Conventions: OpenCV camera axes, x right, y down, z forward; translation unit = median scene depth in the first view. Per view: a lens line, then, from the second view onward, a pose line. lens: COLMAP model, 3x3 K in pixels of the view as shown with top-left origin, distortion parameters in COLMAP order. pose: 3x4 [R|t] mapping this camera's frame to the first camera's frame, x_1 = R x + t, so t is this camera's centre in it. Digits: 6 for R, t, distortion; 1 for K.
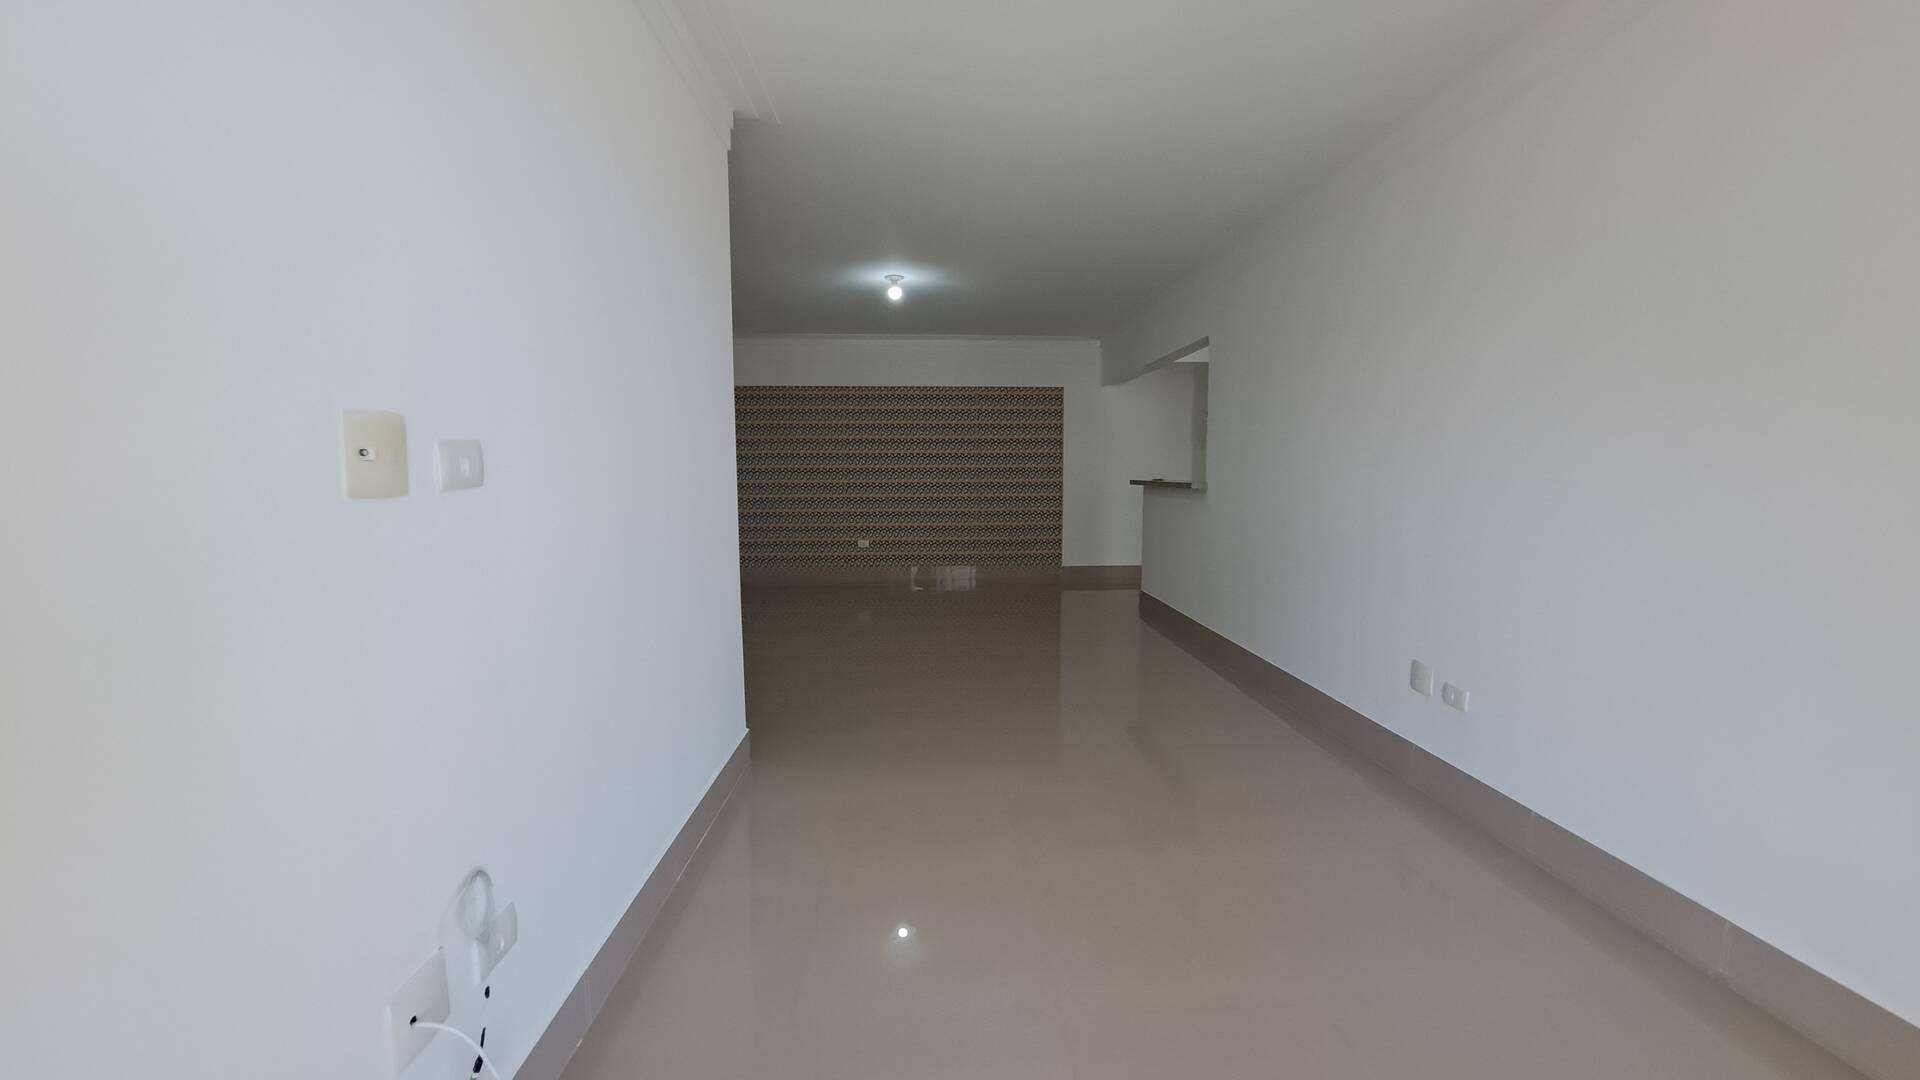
lens RADIAL K [[765.7, 0, 966.7], [0, 765.7, 541.2], [0, 0, 1]] dist [-0.015100, 0.000093]
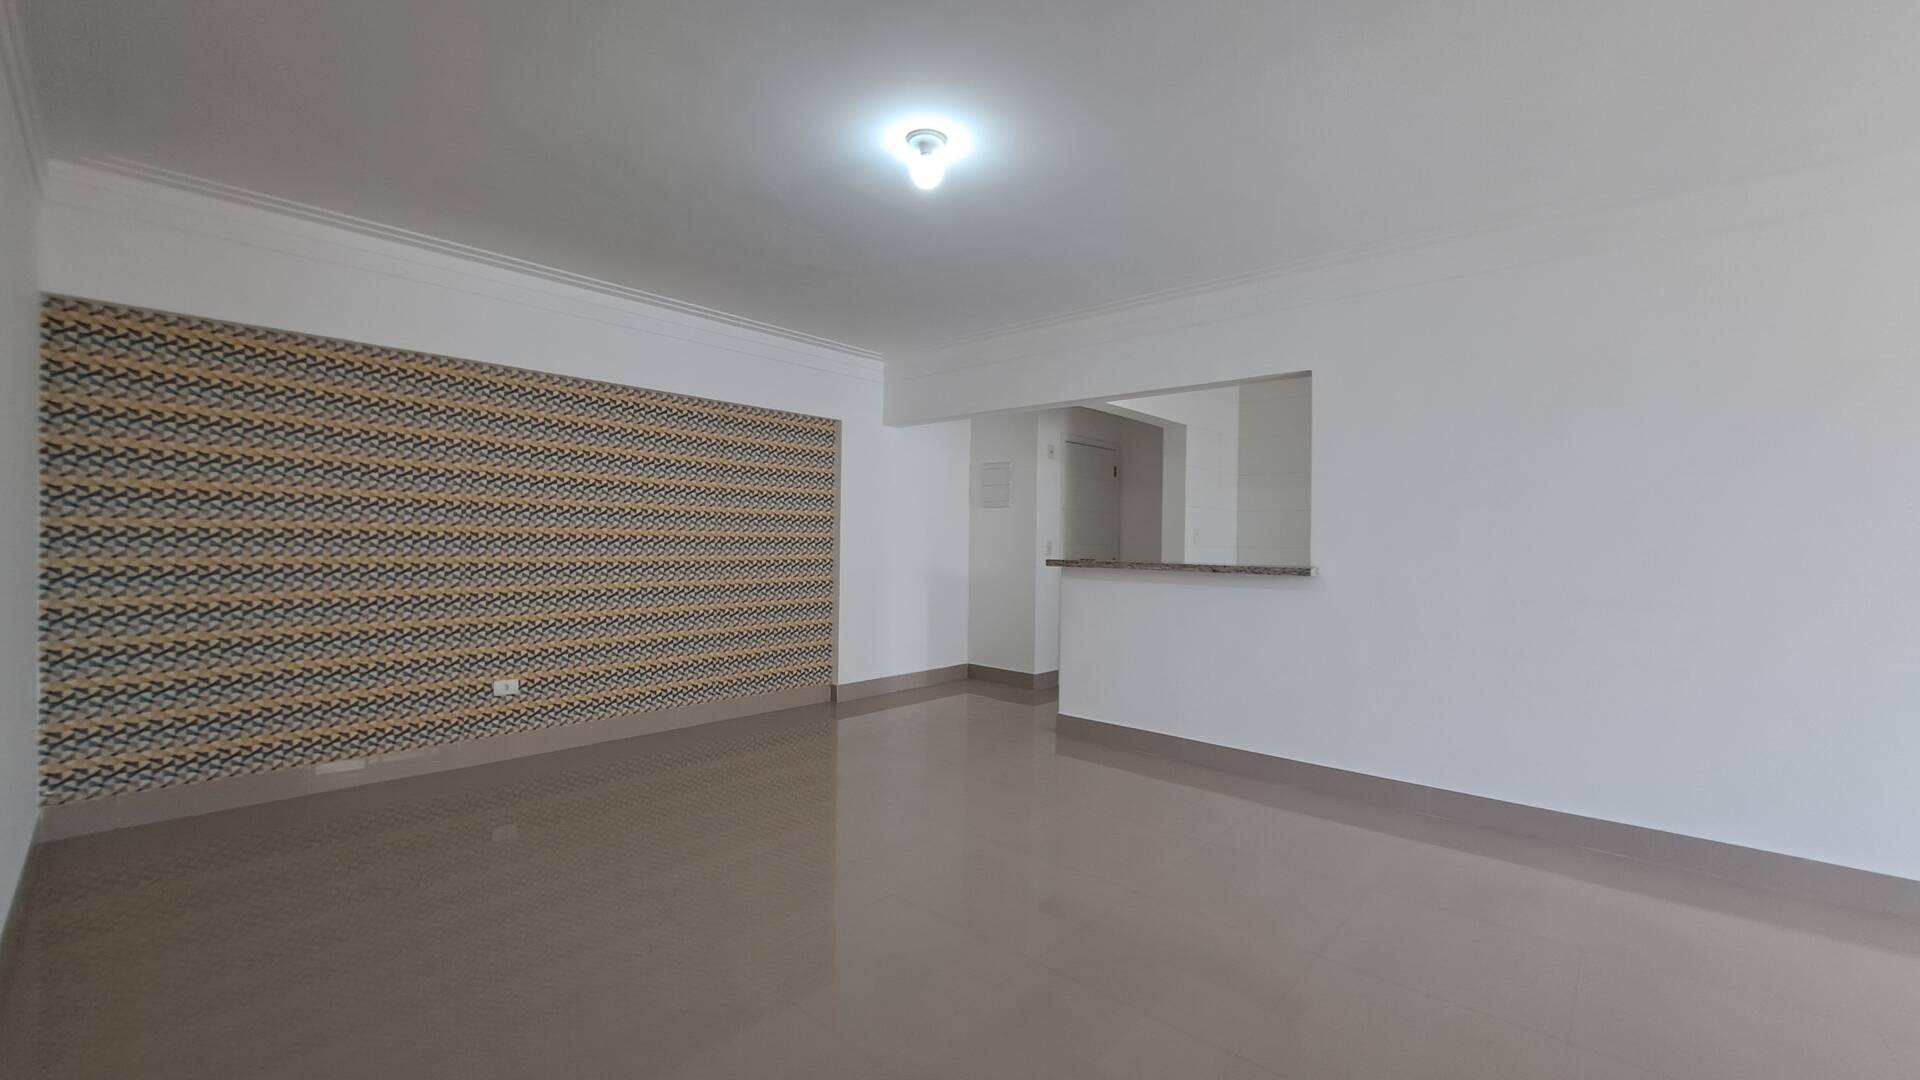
lens RADIAL K [[761.0, 0, 949.9], [0, 761.0, 540.7], [0, 0, 1]] dist [-0.000456, 0.000012]
pose [[0.717367, 0.010996, 0.696609, -0.274765], [0.048624, 0.996647, -0.065806, -0.044830], [-0.694997, 0.081079, 0.714427, 0.456100]]
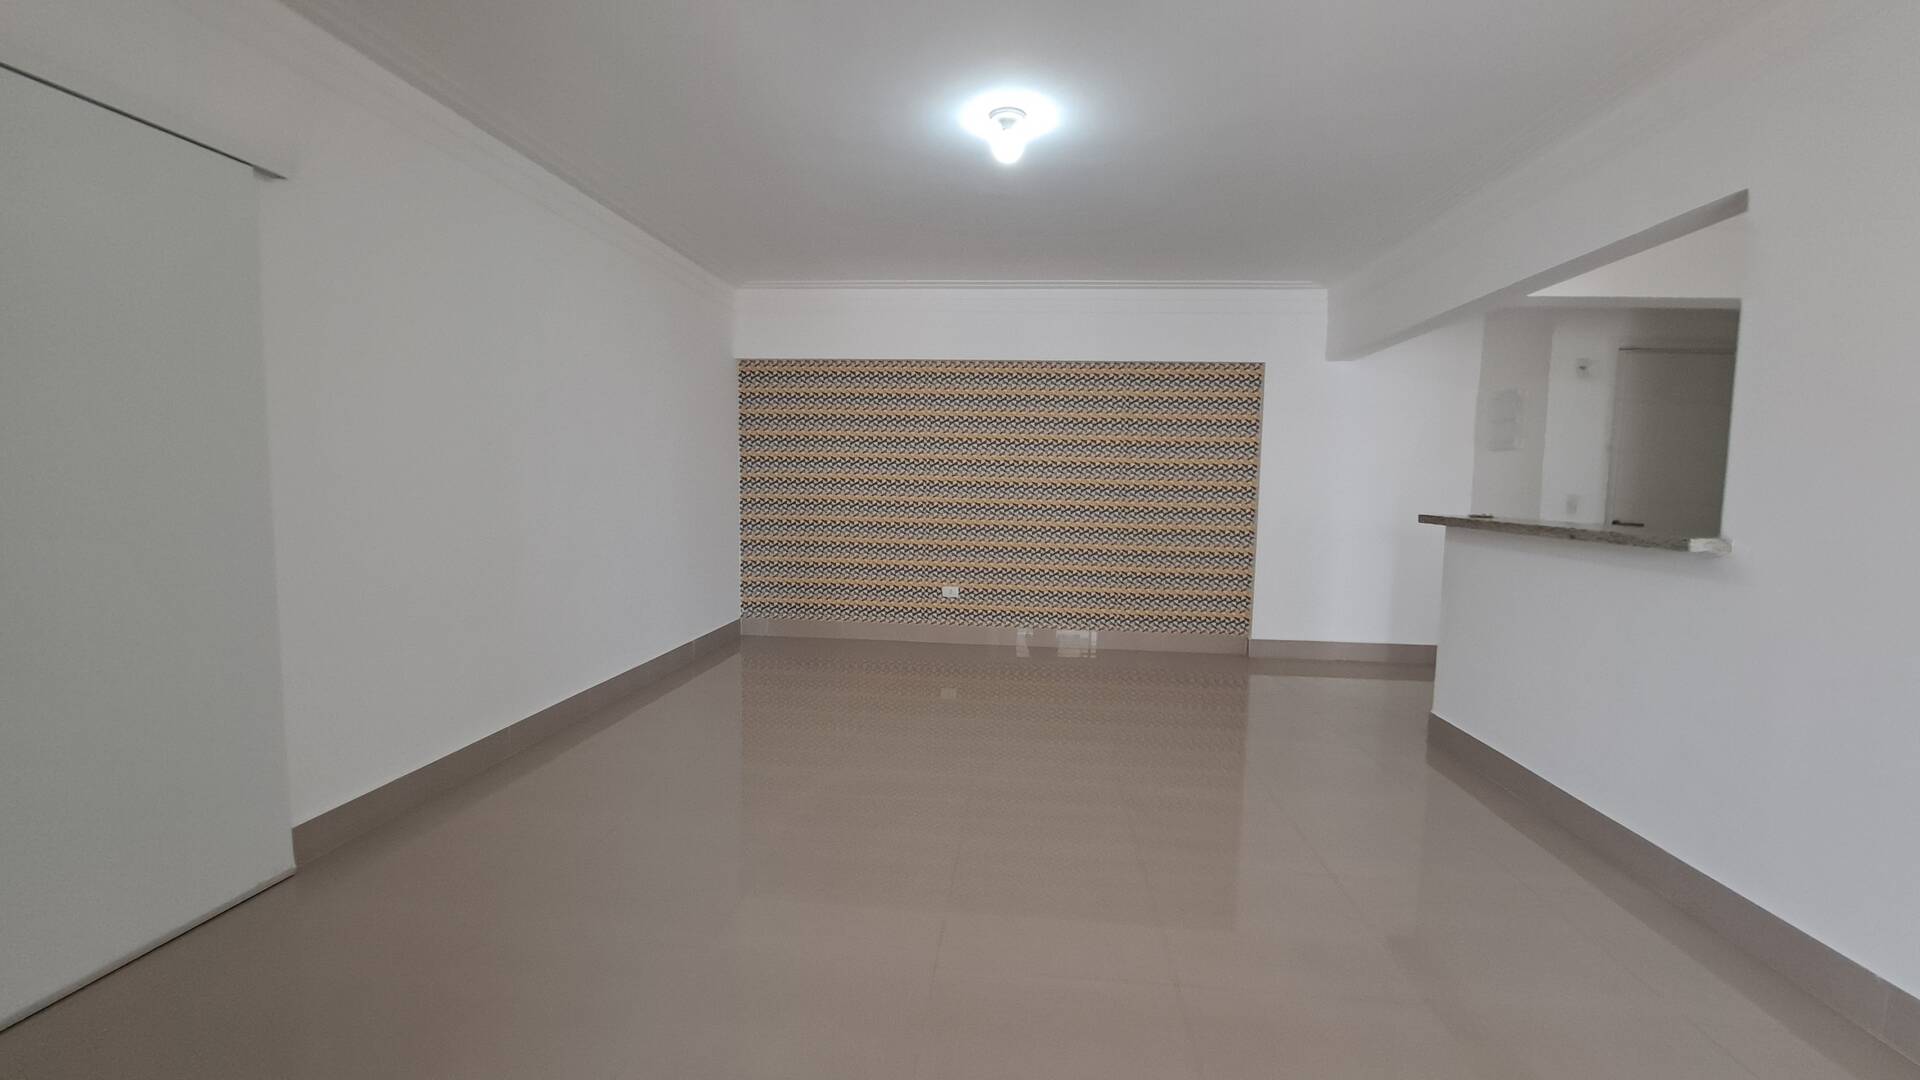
lens RADIAL K [[760.5, 0, 962.8], [0, 760.5, 547.4], [0, 0, 1]] dist [-0.016958, -0.000095]
pose [[0.988809, 0.033662, -0.145337, -0.027035], [-0.034504, 0.999399, -0.003274, -0.034831], [0.145139, 0.008252, 0.989377, 0.334440]]
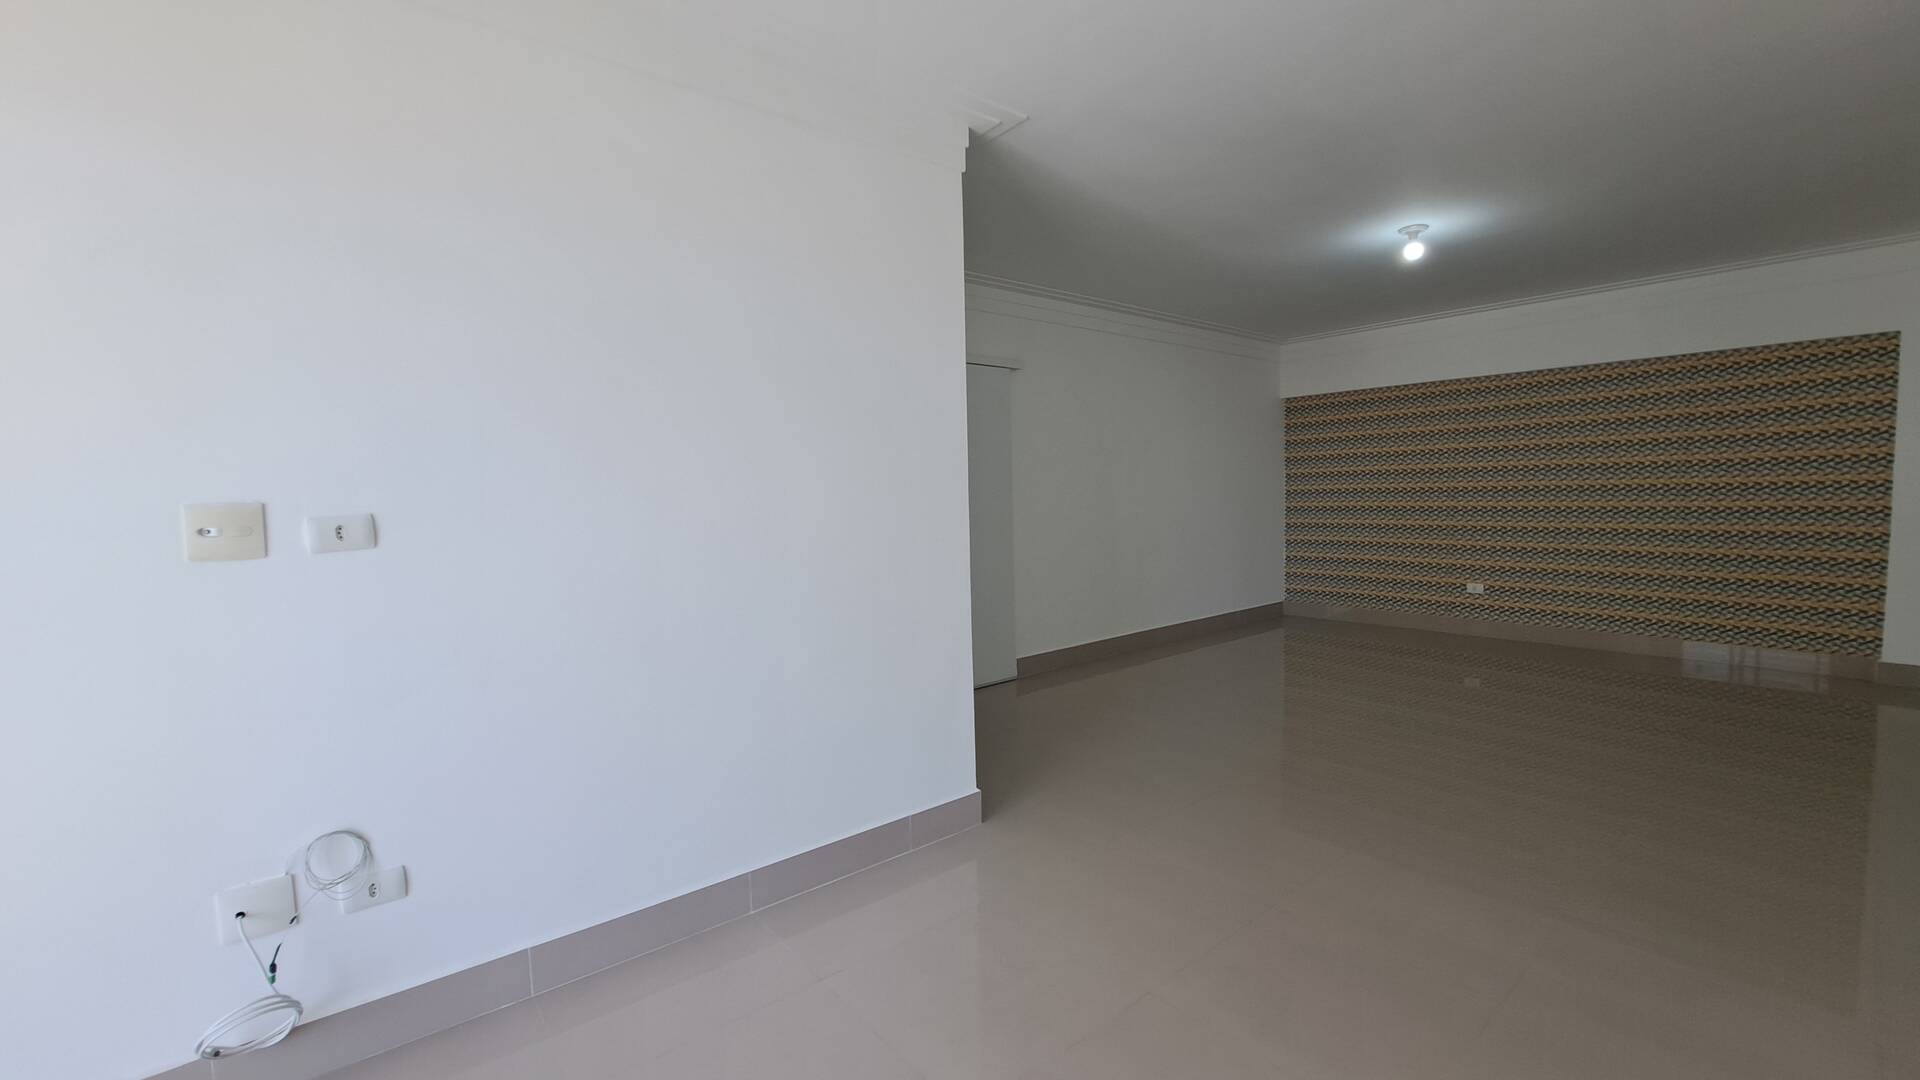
lens RADIAL K [[765.7, 0, 966.7], [0, 765.7, 541.2], [0, 0, 1]] dist [-0.015100, 0.000093]
pose [[0.590470, 0.039911, -0.806072, 0.169732], [-0.053012, 0.998538, 0.010608, -0.024290], [0.805317, 0.036468, 0.591722, 0.166170]]
